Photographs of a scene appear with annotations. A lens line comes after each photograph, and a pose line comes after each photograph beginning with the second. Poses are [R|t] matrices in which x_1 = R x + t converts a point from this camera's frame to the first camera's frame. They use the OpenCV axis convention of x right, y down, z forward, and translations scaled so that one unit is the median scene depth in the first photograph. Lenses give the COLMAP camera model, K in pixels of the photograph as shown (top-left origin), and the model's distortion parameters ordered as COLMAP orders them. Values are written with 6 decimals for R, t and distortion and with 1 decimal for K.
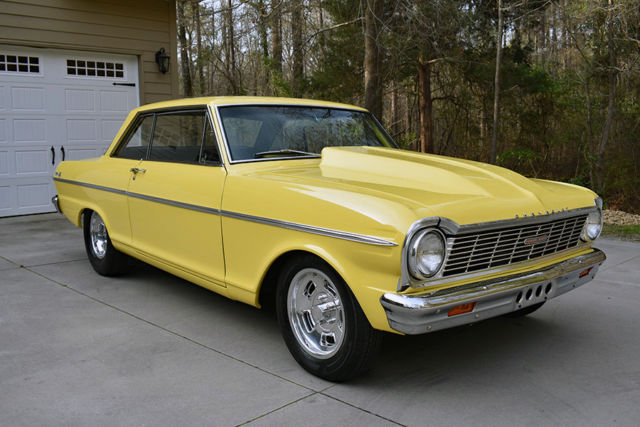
lens RADIAL K [[600.3, 0, 320.0], [0, 600.3, 213.5], [0, 0, 1]] dist [-0.079593, -0.005427]
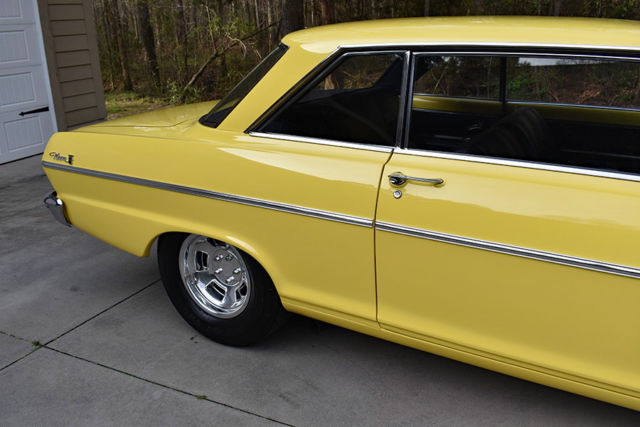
lens RADIAL K [[561.1, 0, 310.1], [0, 561.1, 206.0], [0, 0, 1]] dist [-0.078866, -0.001870]
pose [[0.938207, -0.124808, 0.322785, -0.631119], [0.060543, 0.977514, 0.201990, -0.174882], [-0.340737, -0.169967, 0.924667, 0.724047]]
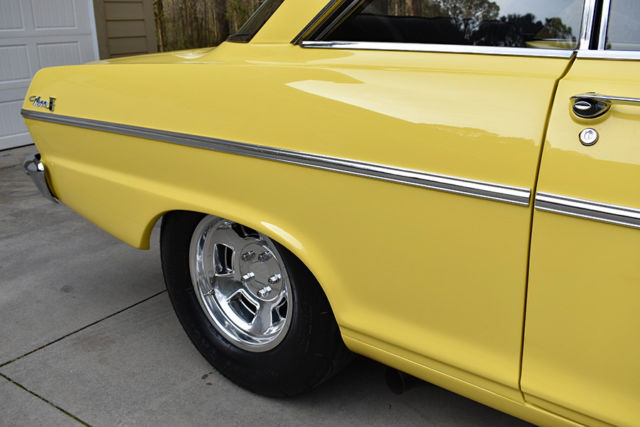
lens RADIAL K [[561.1, 0, 310.1], [0, 561.1, 206.0], [0, 0, 1]] dist [-0.078866, -0.001870]
pose [[0.977258, -0.076192, 0.197892, -0.554500], [0.040635, 0.983213, 0.177881, -0.090113], [-0.208123, -0.165794, 0.963949, 0.974988]]
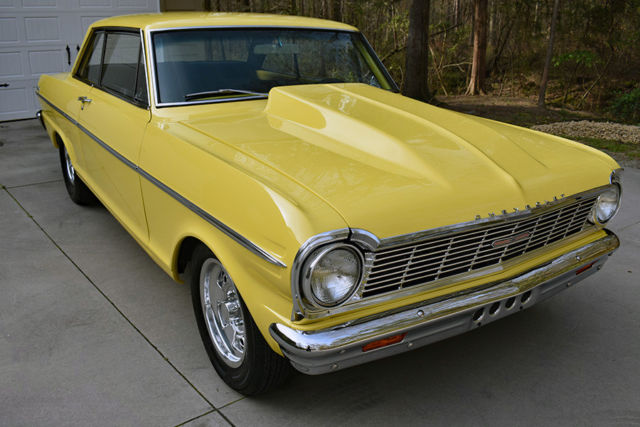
lens RADIAL K [[576.2, 0, 318.6], [0, 576.2, 216.2], [0, 0, 1]] dist [-0.081849, 0.003337]
pose [[0.993183, 0.050657, -0.104979, 0.159959], [-0.028120, 0.978155, 0.205964, -0.102416], [0.113119, -0.201608, 0.972912, 0.225981]]
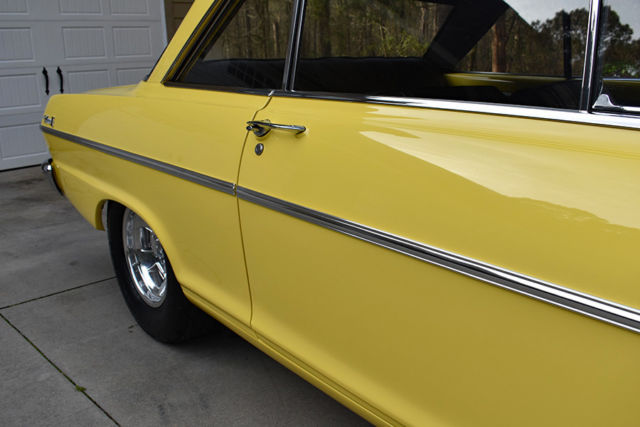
lens RADIAL K [[562.7, 0, 330.8], [0, 562.7, 214.4], [0, 0, 1]] dist [-0.078539, -0.001820]
pose [[0.999477, -0.020931, 0.024641, -0.335396], [0.016999, 0.988510, 0.150195, -0.084224], [-0.027502, -0.149698, 0.988349, 0.805946]]
